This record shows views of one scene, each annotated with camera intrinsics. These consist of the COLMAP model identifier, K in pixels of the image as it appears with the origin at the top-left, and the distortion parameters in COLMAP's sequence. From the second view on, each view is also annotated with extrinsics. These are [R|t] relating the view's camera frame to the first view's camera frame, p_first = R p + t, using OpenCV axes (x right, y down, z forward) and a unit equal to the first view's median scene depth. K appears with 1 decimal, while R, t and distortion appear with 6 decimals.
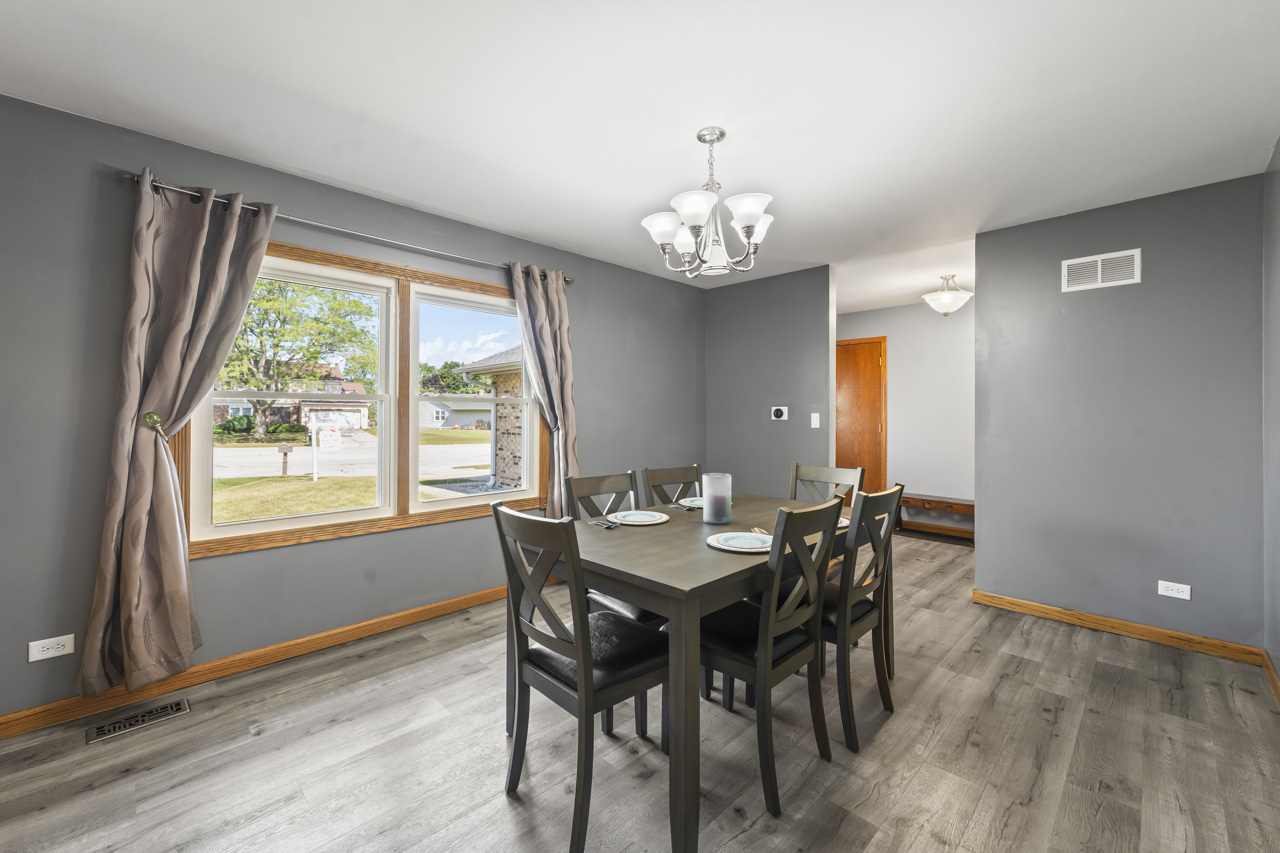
lens RADIAL K [[516.8, 0, 642.7], [0, 516.8, 421.3], [0, 0, 1]] dist [0.005442, -0.000276]
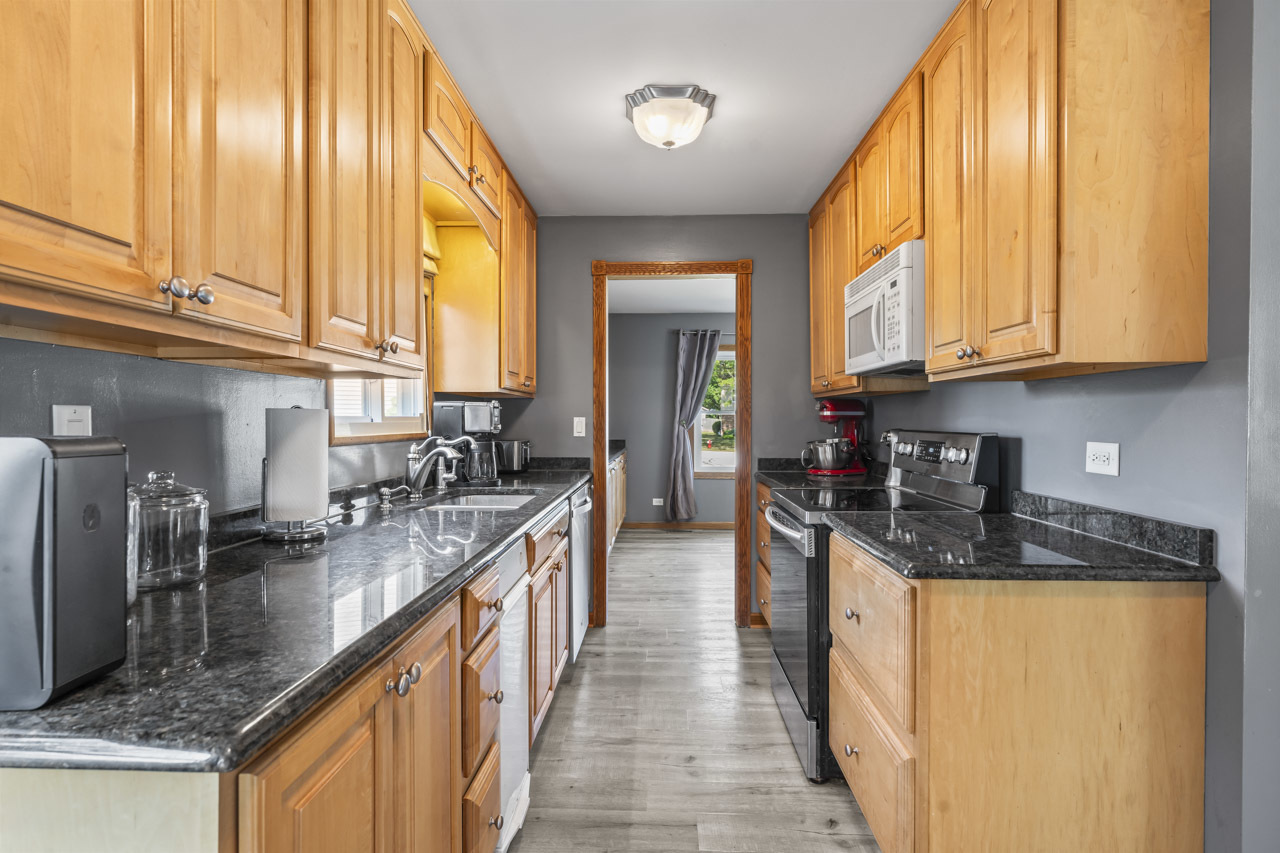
lens RADIAL K [[681.7, 0, 640.2], [0, 681.7, 422.7], [0, 0, 1]] dist [-0.000067, 0.000000]
pose [[0.680257, -0.005798, -0.732951, 1.433244], [0.003236, 0.999983, -0.004908, 0.014371], [0.732967, 0.000967, 0.680264, -1.501754]]
